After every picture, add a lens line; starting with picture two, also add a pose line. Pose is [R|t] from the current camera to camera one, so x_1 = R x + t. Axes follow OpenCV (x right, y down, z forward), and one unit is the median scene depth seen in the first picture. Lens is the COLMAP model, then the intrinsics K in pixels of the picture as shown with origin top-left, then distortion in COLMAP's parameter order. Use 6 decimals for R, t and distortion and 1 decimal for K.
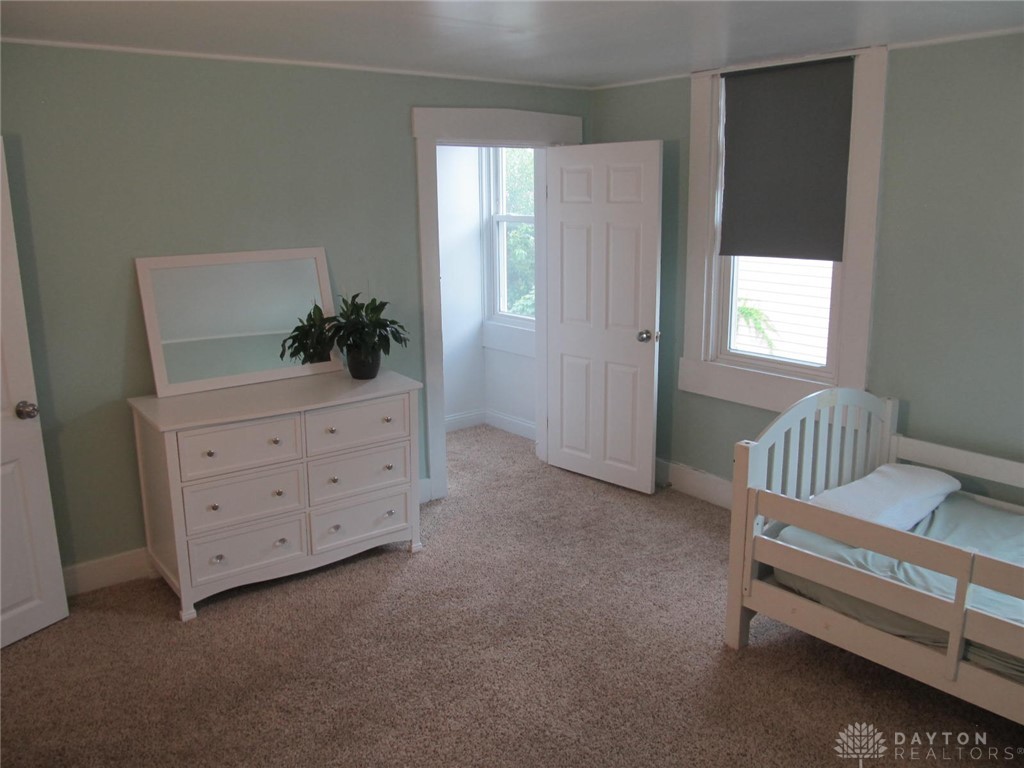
lens RADIAL K [[843.1, 0, 512.0], [0, 843.1, 384.0], [0, 0, 1]] dist [-0.071074, 0.040249]
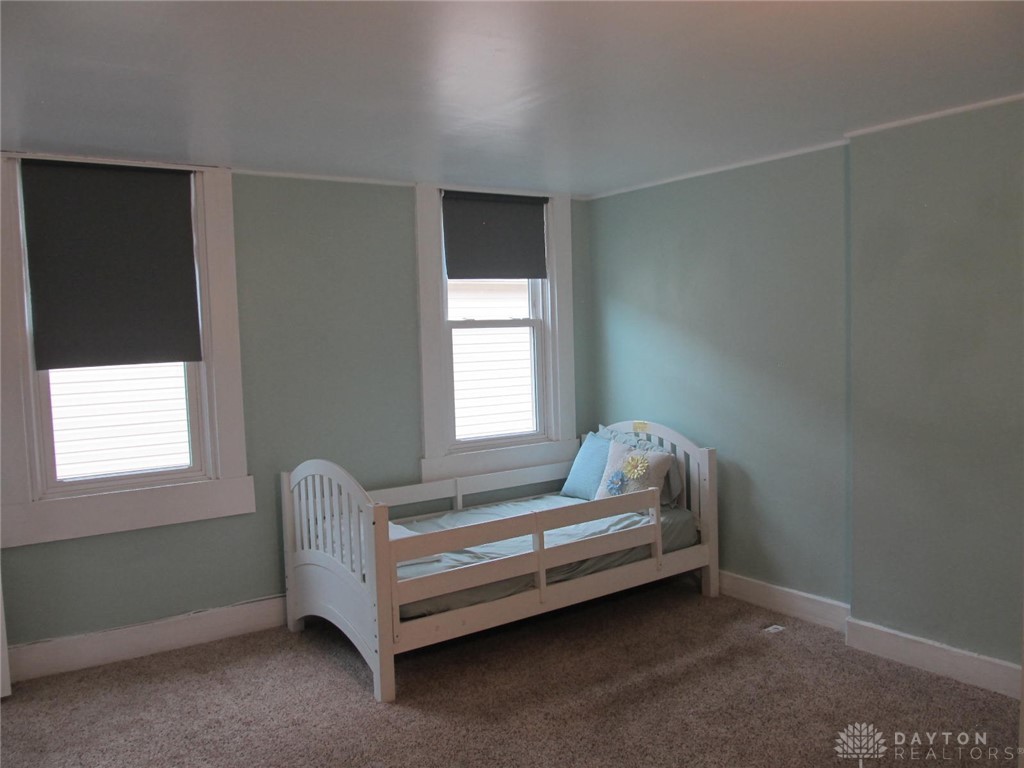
lens RADIAL K [[843.1, 0, 512.0], [0, 843.1, 384.0], [0, 0, 1]] dist [-0.071074, 0.040249]
pose [[0.049777, -0.051501, 0.997432, -0.650580], [0.247618, 0.968127, 0.037630, -0.063571], [-0.967578, 0.245109, 0.060943, 0.585230]]
